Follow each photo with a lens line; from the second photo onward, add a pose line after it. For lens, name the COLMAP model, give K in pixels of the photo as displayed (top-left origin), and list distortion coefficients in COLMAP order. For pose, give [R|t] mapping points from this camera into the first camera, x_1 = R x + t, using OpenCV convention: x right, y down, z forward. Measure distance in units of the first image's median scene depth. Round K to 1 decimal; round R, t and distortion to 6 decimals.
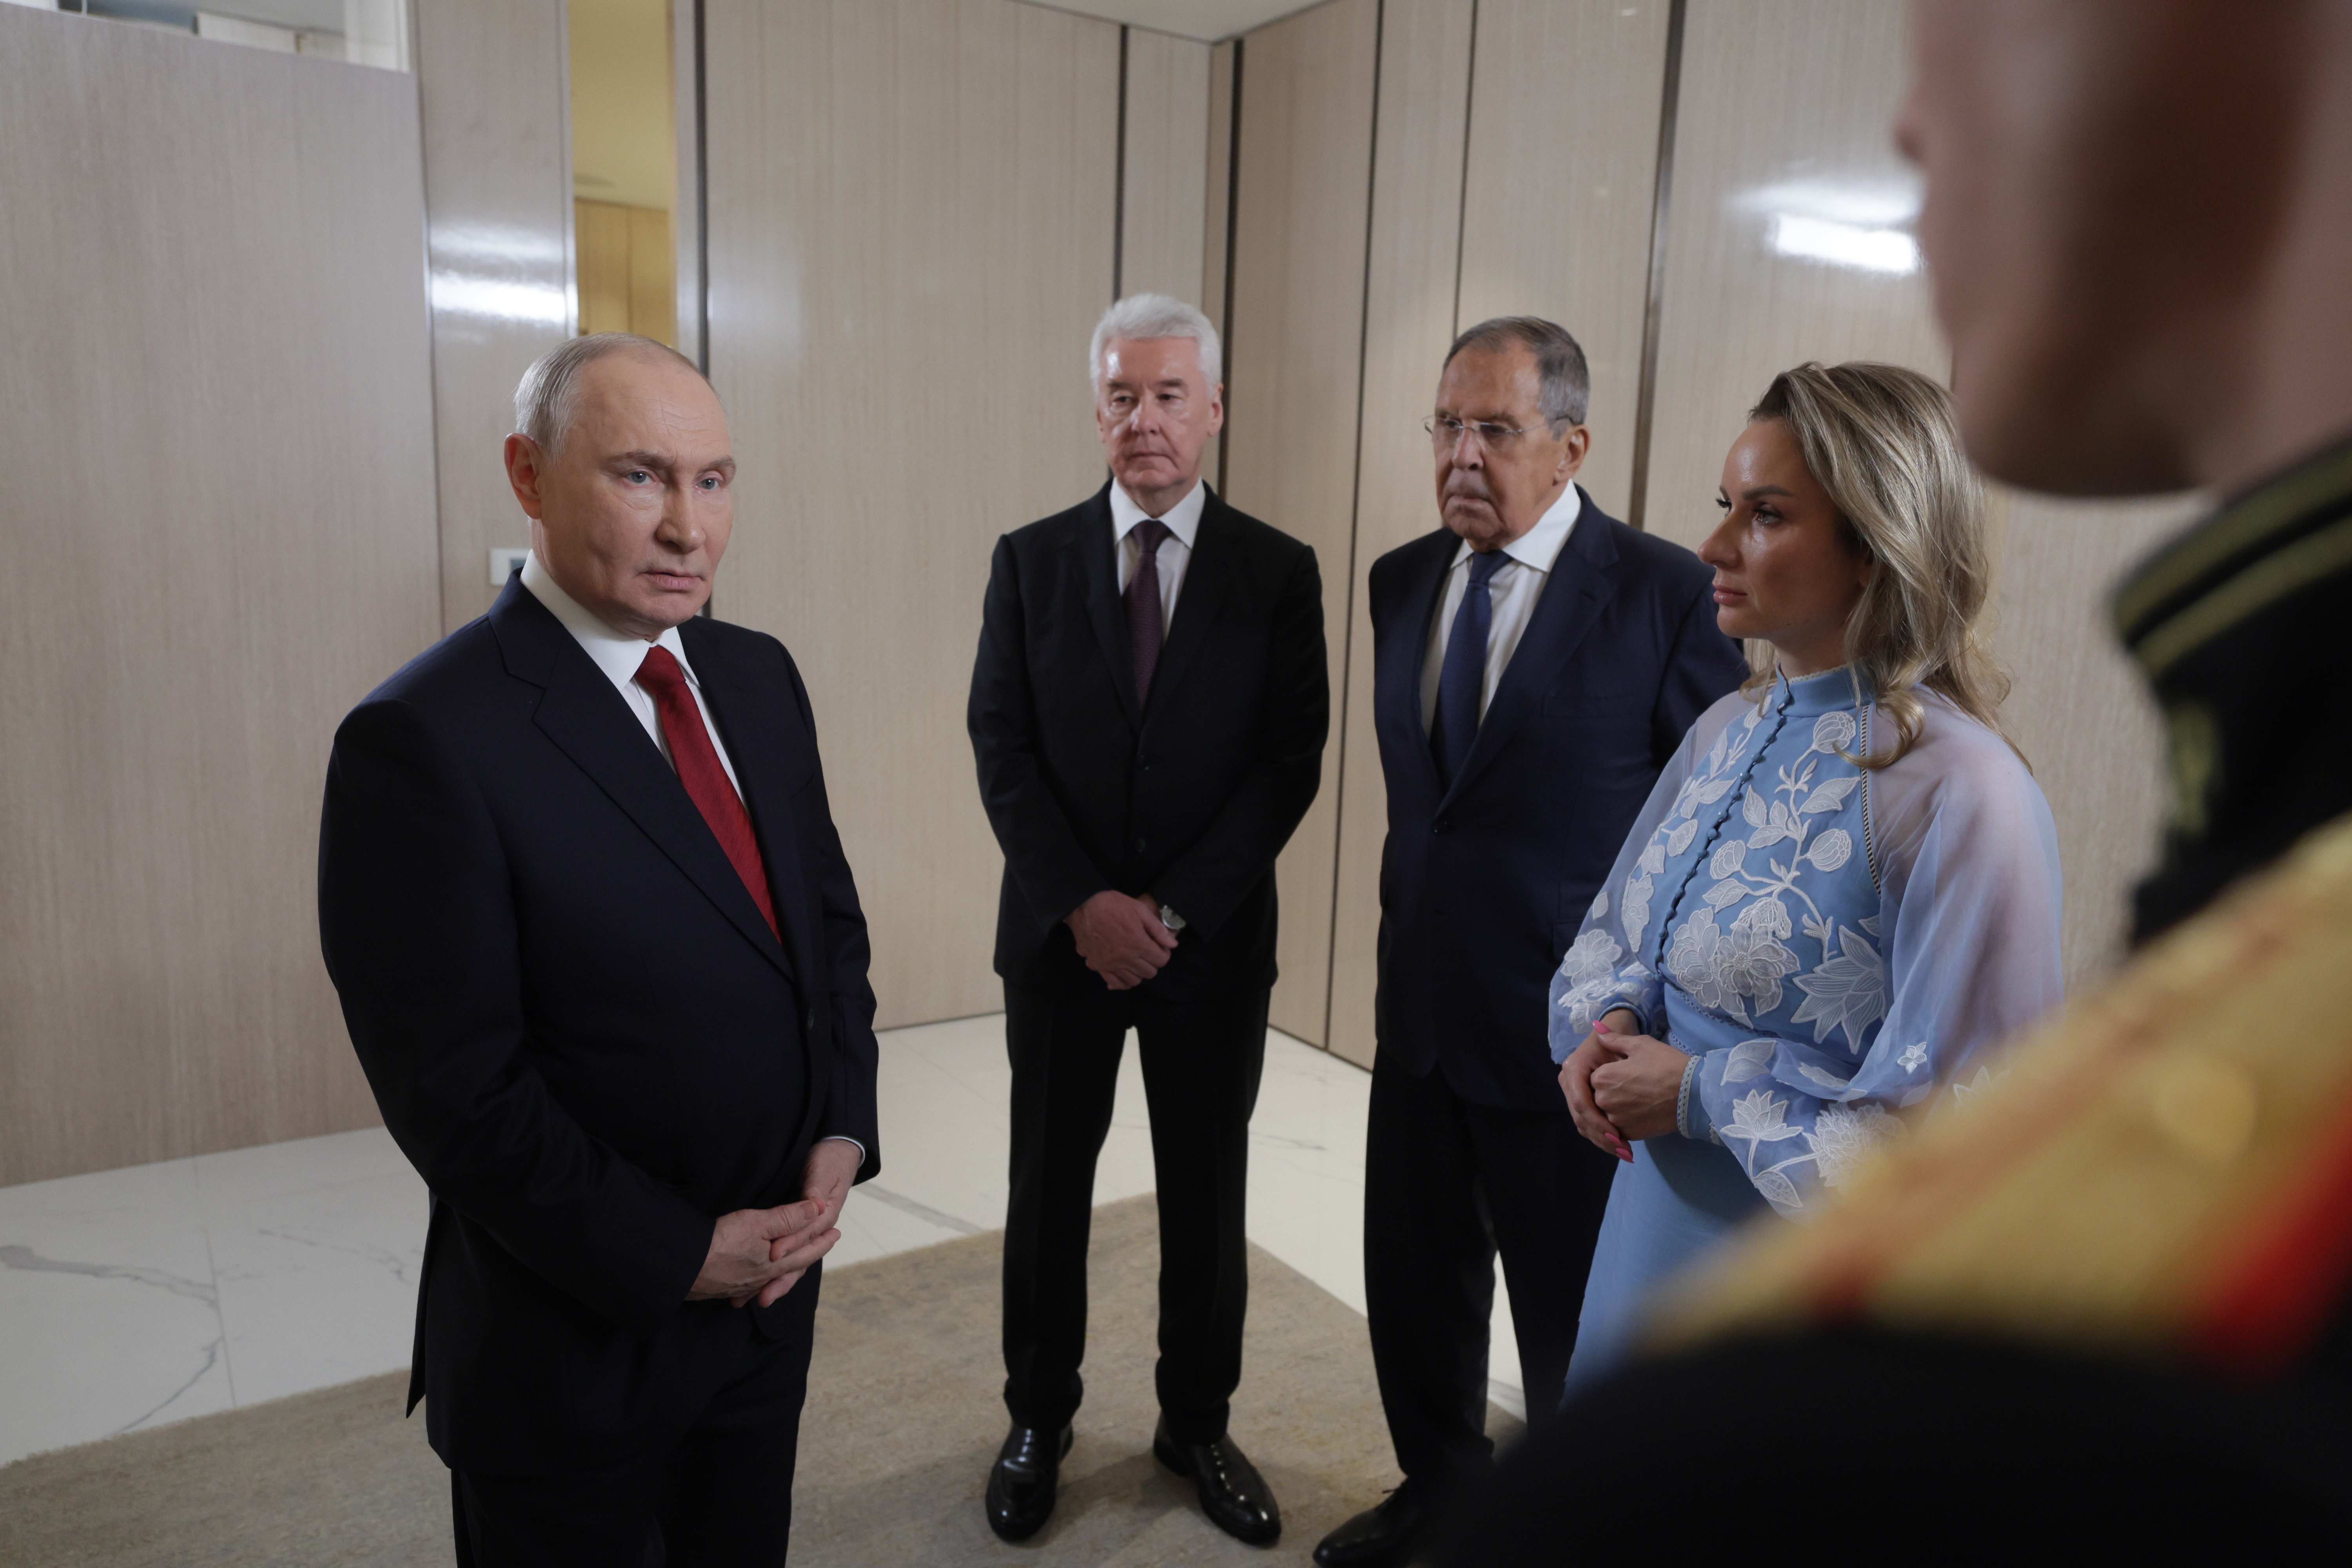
lens RADIAL K [[1704.8, 0, 1182.7], [0, 1704.8, 788.4], [0, 0, 1]] dist [0.031416, 0.002463]
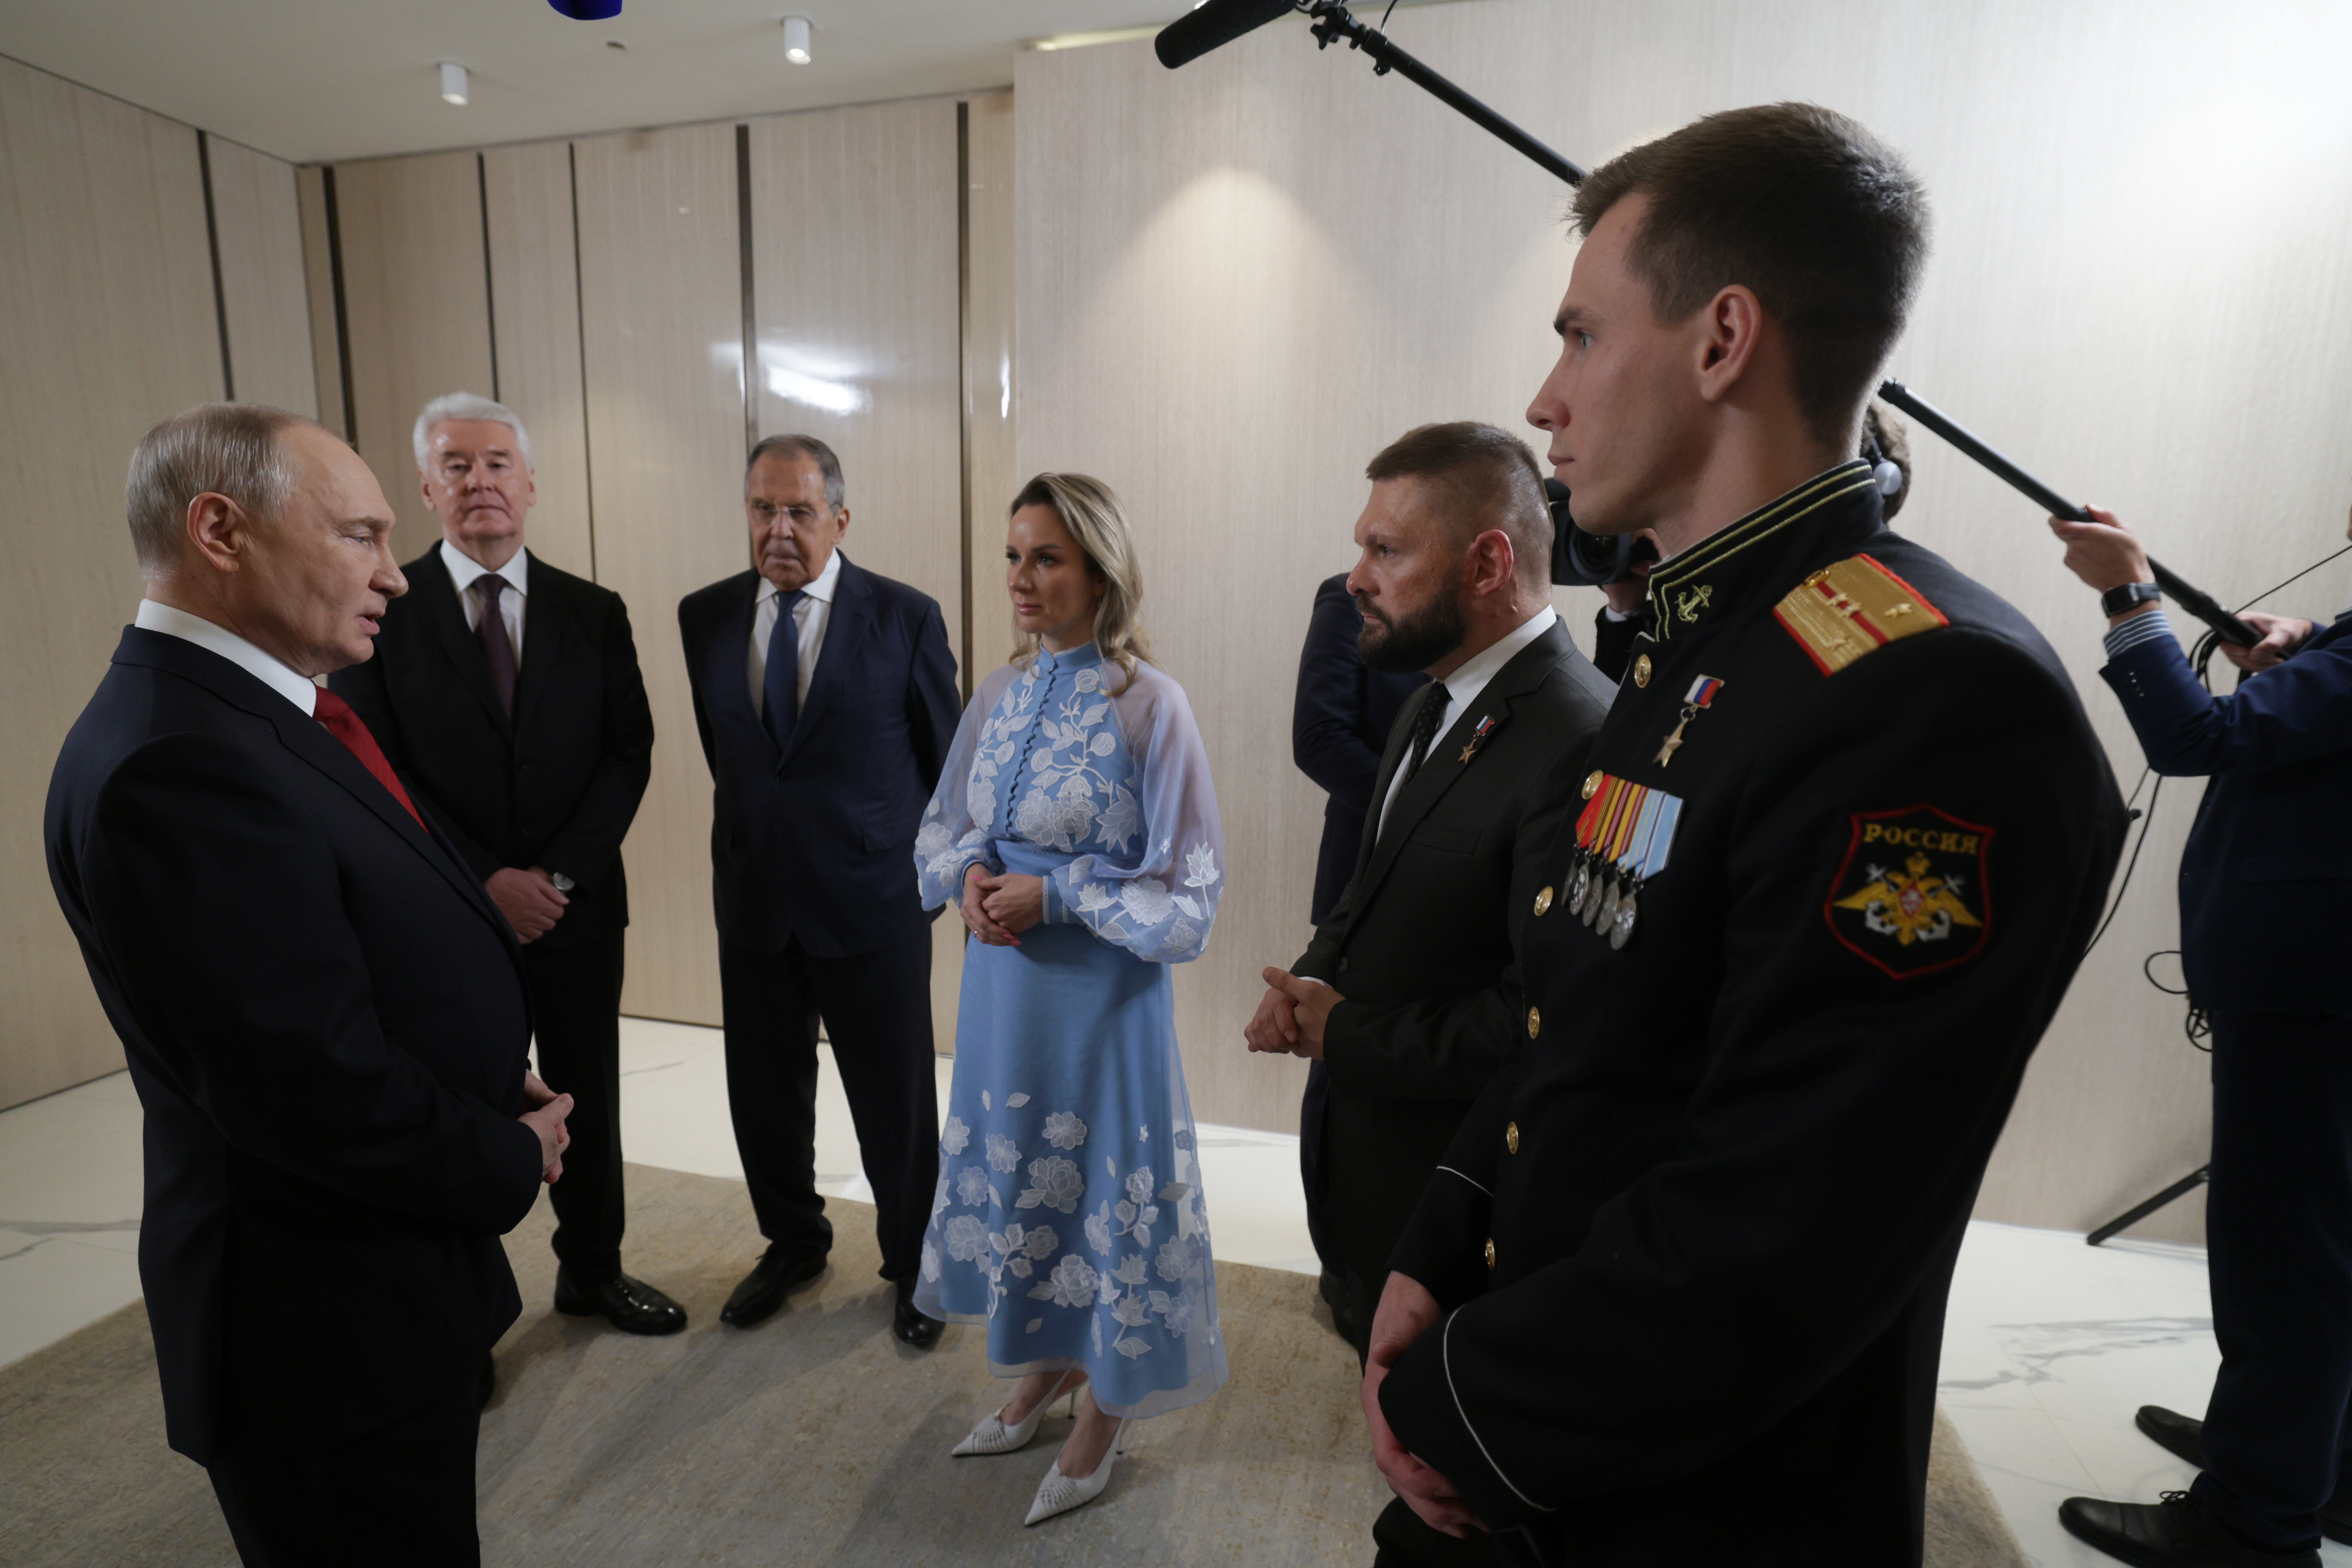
lens RADIAL K [[1307.3, 0, 1149.8], [0, 1307.3, 797.2], [0, 0, 1]] dist [0.011338, 0.009087]
pose [[0.732745, -0.130224, 0.667927, -0.482433], [0.124661, 0.990597, 0.056375, 0.018158], [-0.668988, 0.041955, 0.742089, -0.054783]]
